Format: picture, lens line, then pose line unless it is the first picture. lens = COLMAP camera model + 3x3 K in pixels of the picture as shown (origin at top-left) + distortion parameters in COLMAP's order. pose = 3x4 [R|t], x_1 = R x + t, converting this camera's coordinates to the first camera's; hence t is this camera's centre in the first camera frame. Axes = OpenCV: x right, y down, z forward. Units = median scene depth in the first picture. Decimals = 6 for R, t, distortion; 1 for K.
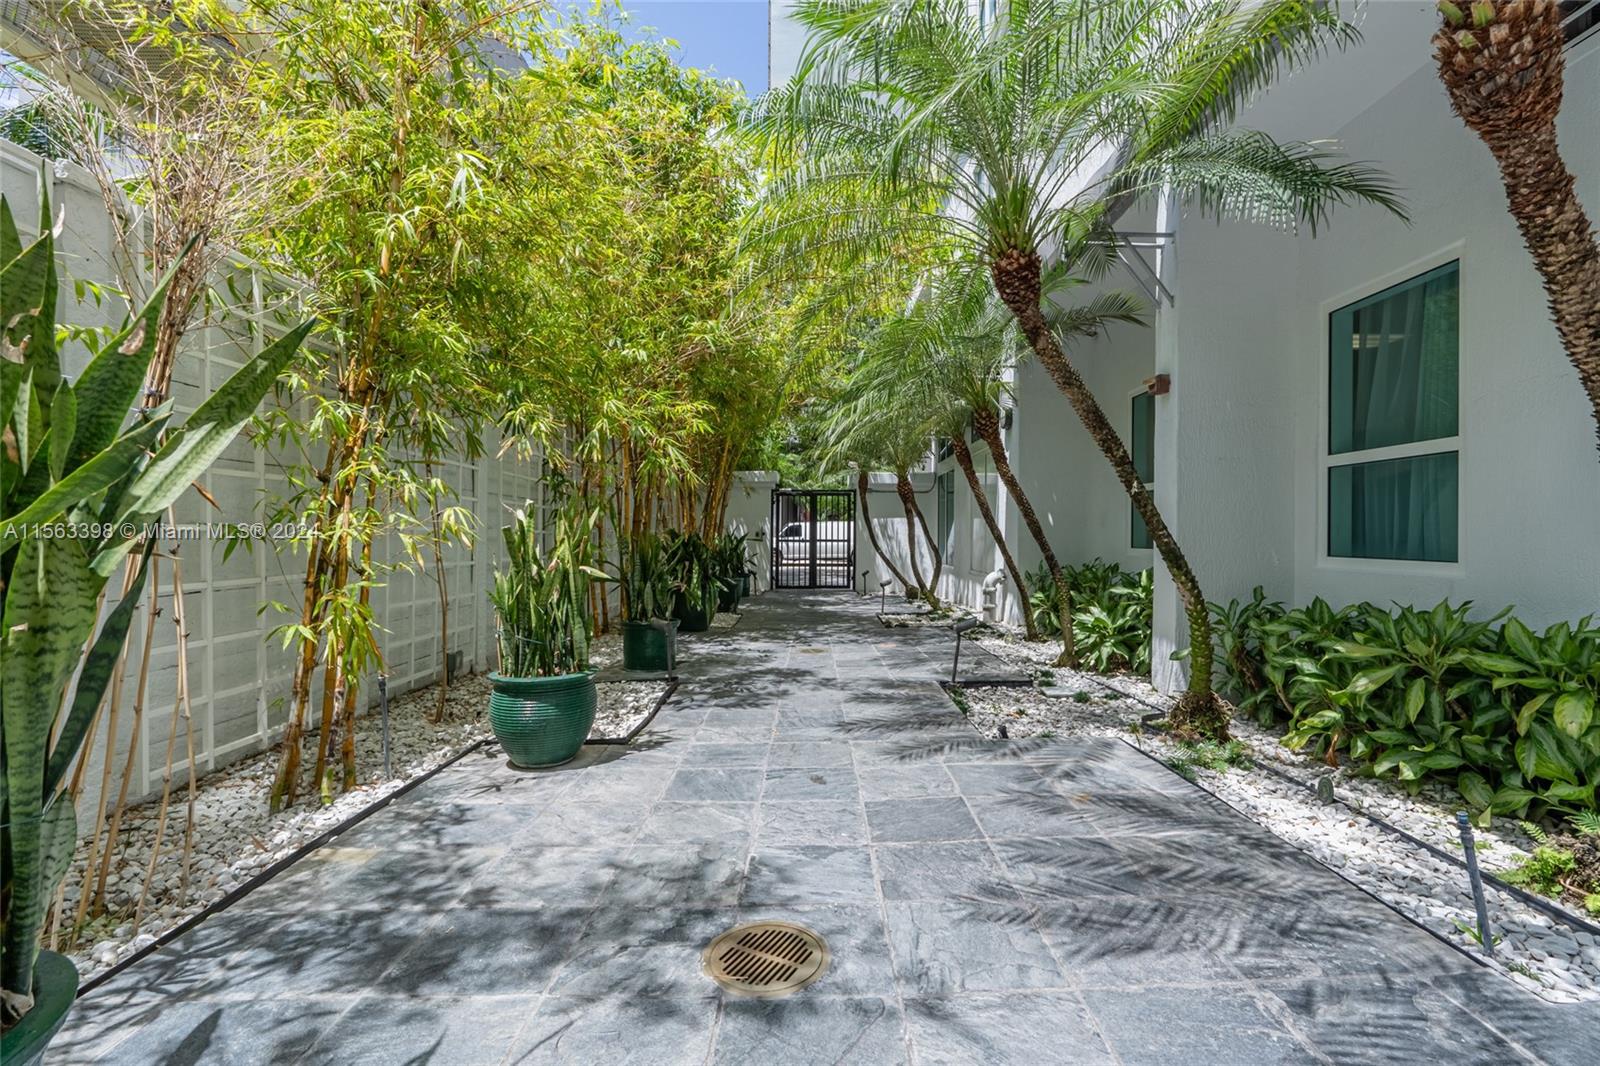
lens RADIAL K [[727.6, 0, 800.0], [0, 727.6, 532.4], [0, 0, 1]] dist [-0.001856, -0.000239]
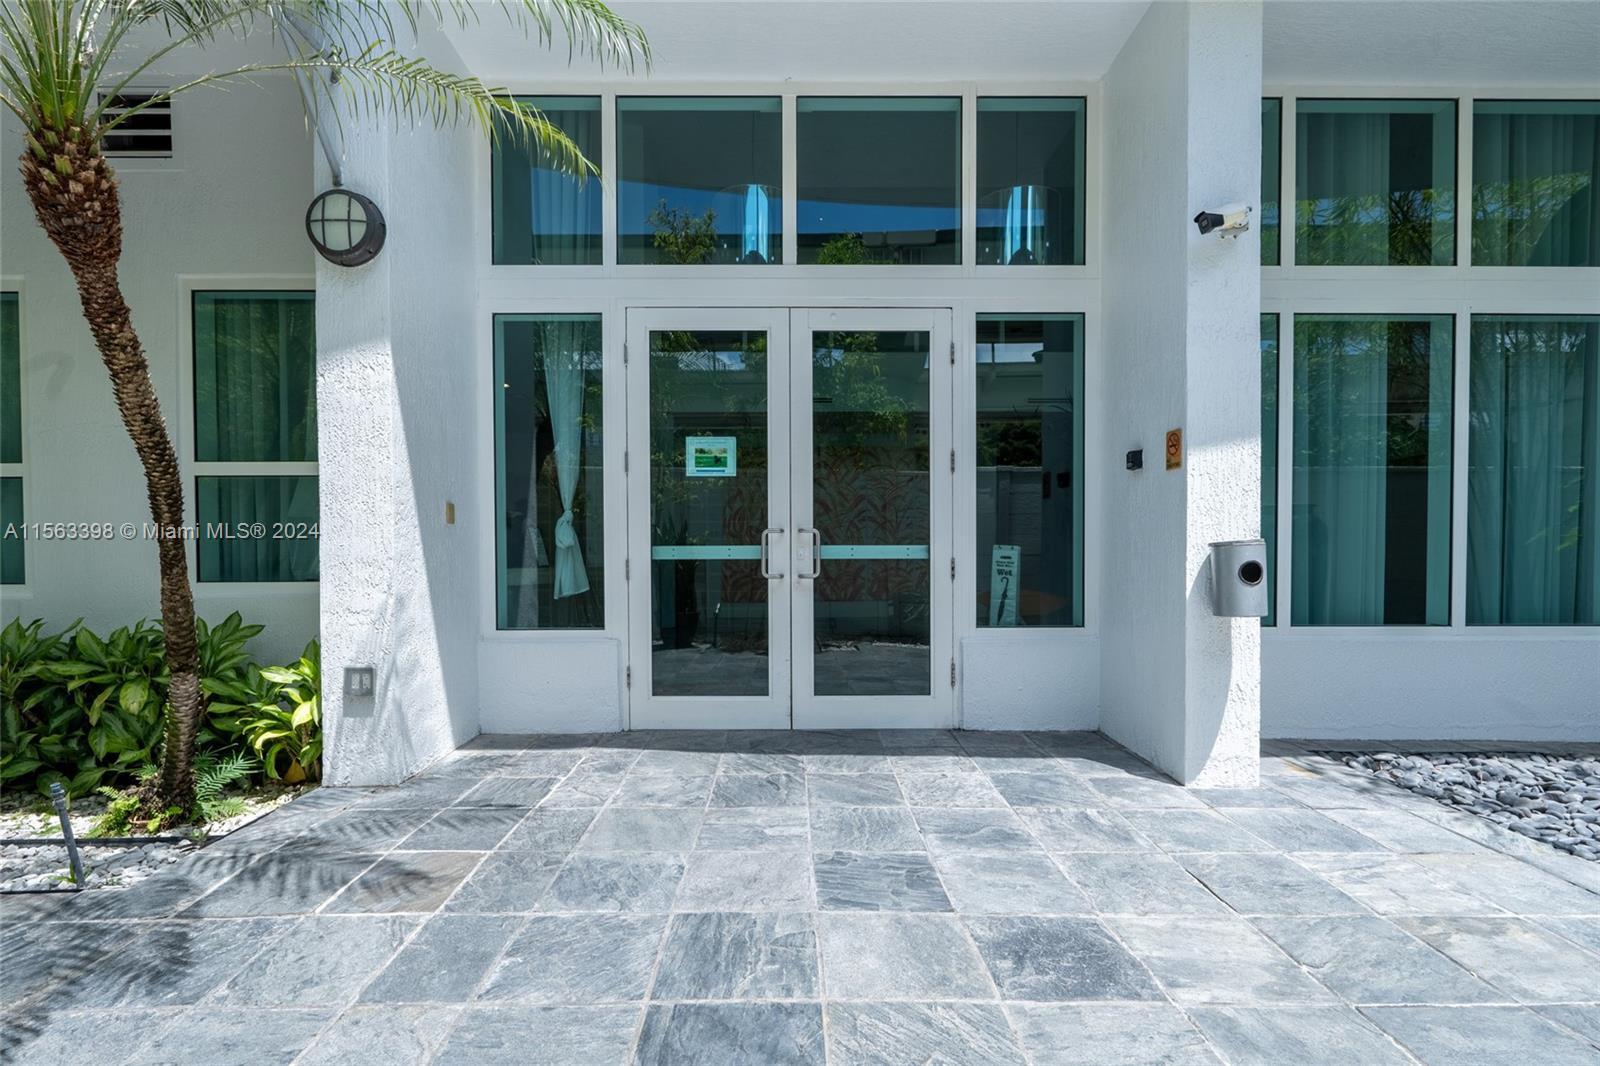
lens RADIAL K [[727.6, 0, 817.2], [0, 727.6, 569.2], [0, 0, 1]] dist [-0.001856, -0.000239]
pose [[-0.010677, -0.025081, 0.999628, -0.239734], [0.002772, 0.999681, 0.025112, -0.004454], [-0.999939, 0.003039, -0.010604, -0.207698]]
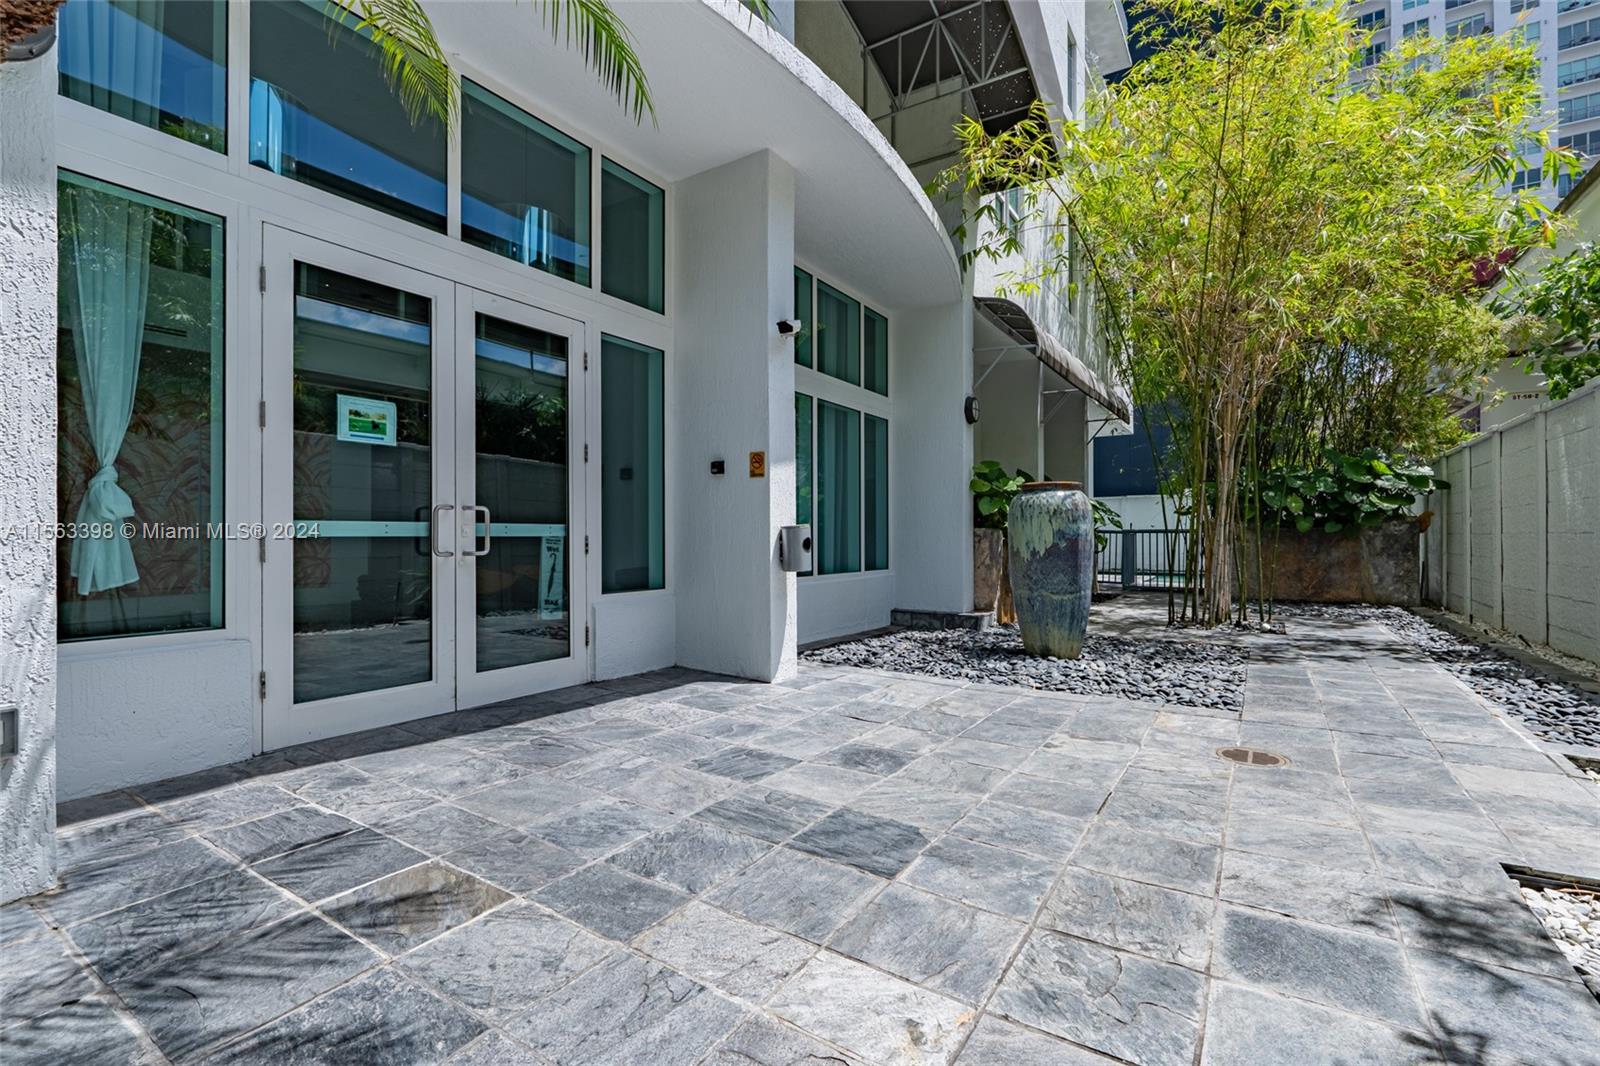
lens RADIAL K [[727.6, 0, 798.6], [0, 727.6, 532.9], [0, 0, 1]] dist [-0.001856, -0.000239]
pose [[-0.842885, -0.003916, 0.538079, -0.093237], [-0.005004, 0.999987, -0.000561, 0.003446], [-0.538070, -0.003166, -0.842894, 0.854112]]
